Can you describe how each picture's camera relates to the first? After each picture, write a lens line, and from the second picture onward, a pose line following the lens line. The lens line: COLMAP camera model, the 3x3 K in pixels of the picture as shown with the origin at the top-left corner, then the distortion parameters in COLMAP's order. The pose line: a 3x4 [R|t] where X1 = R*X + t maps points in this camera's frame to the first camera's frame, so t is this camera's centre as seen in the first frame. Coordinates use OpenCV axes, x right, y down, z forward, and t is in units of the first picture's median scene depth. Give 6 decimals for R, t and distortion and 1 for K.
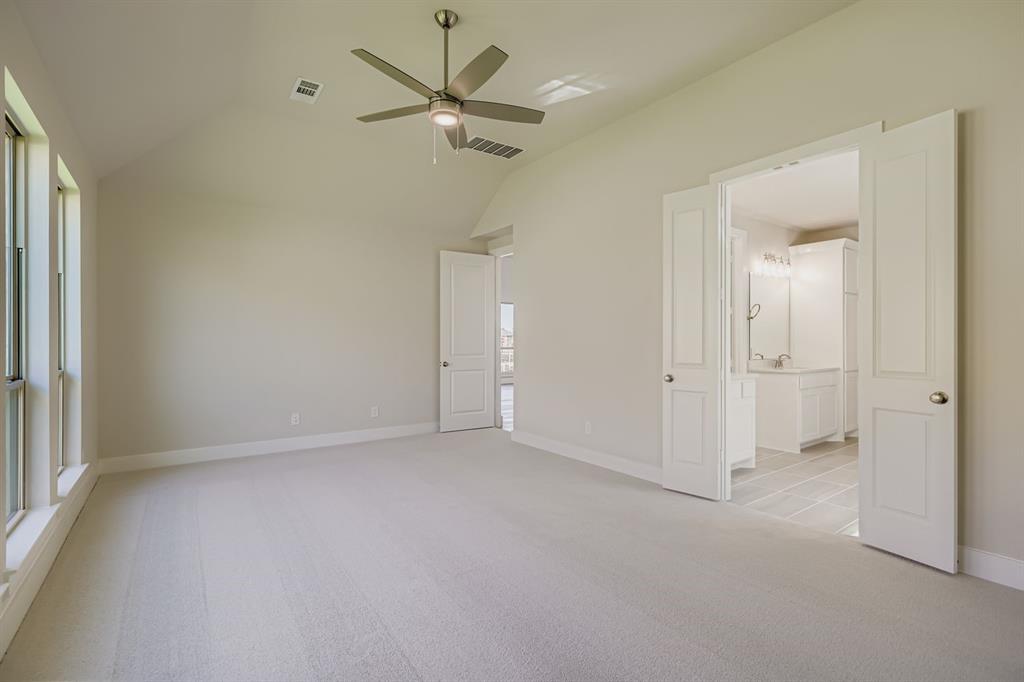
lens RADIAL K [[465.4, 0, 521.4], [0, 465.4, 343.9], [0, 0, 1]] dist [0.002099, 0.000067]
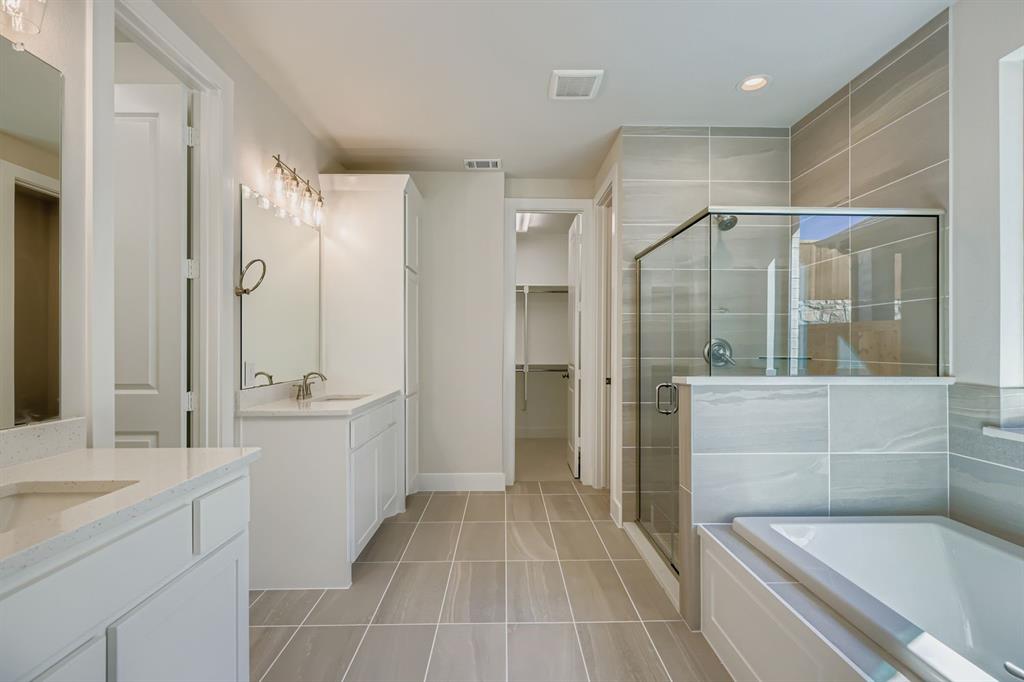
lens RADIAL K [[465.4, 0, 518.8], [0, 465.4, 345.4], [0, 0, 1]] dist [0.002099, 0.000067]
pose [[0.563497, 0.002200, 0.826115, 0.273481], [0.000075, 0.999996, -0.002714, -0.005136], [-0.826118, 0.001591, 0.563495, 0.534012]]
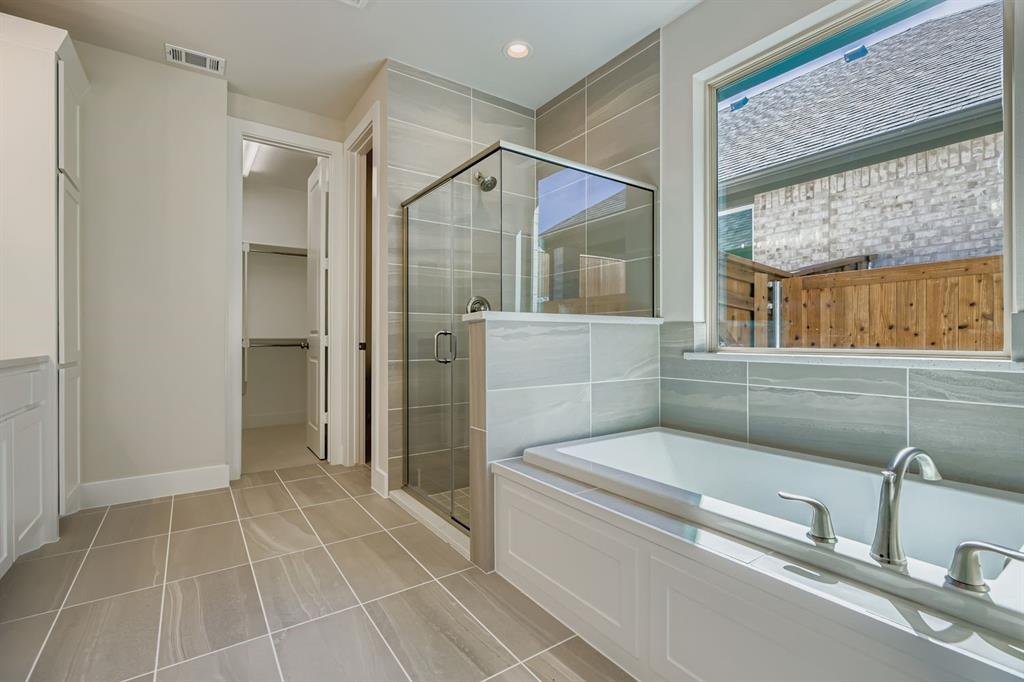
lens RADIAL K [[465.4, 0, 517.2], [0, 465.4, 335.5], [0, 0, 1]] dist [0.002099, 0.000067]
pose [[0.017768, 0.003052, 0.999837, 0.296069], [0.004335, 0.999986, -0.003130, 0.036476], [-0.999833, 0.004390, 0.017754, 0.595763]]
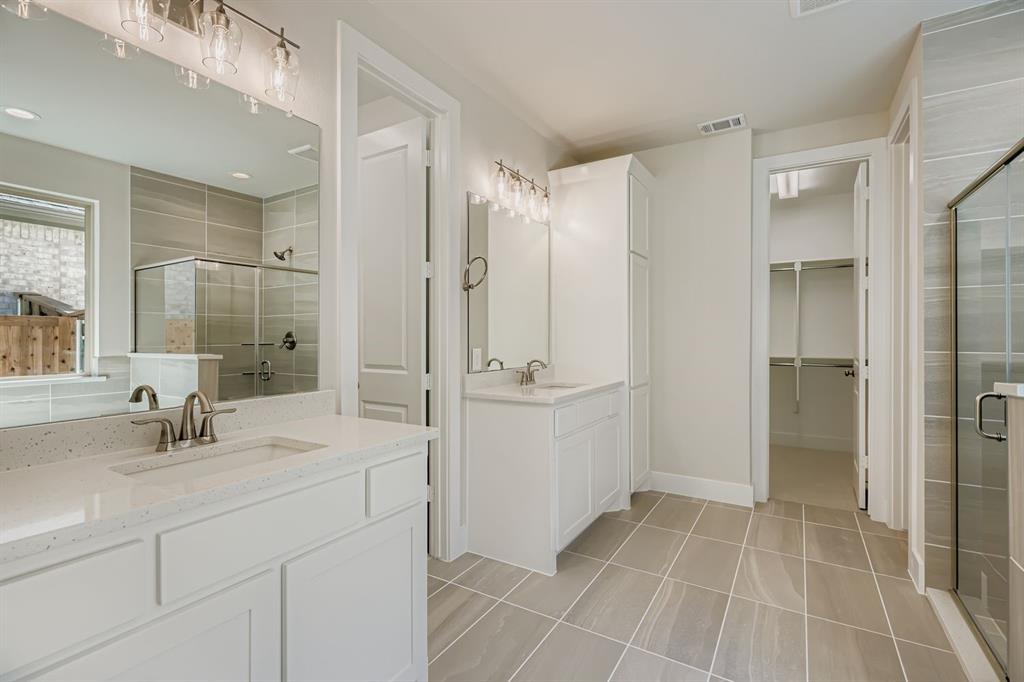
lens RADIAL K [[465.4, 0, 523.7], [0, 465.4, 333.2], [0, 0, 1]] dist [0.002099, 0.000067]
pose [[0.917447, 0.002761, 0.397849, 0.341020], [-0.000328, 0.999981, -0.006182, -0.004549], [-0.397859, 0.005541, 0.917430, 0.520543]]
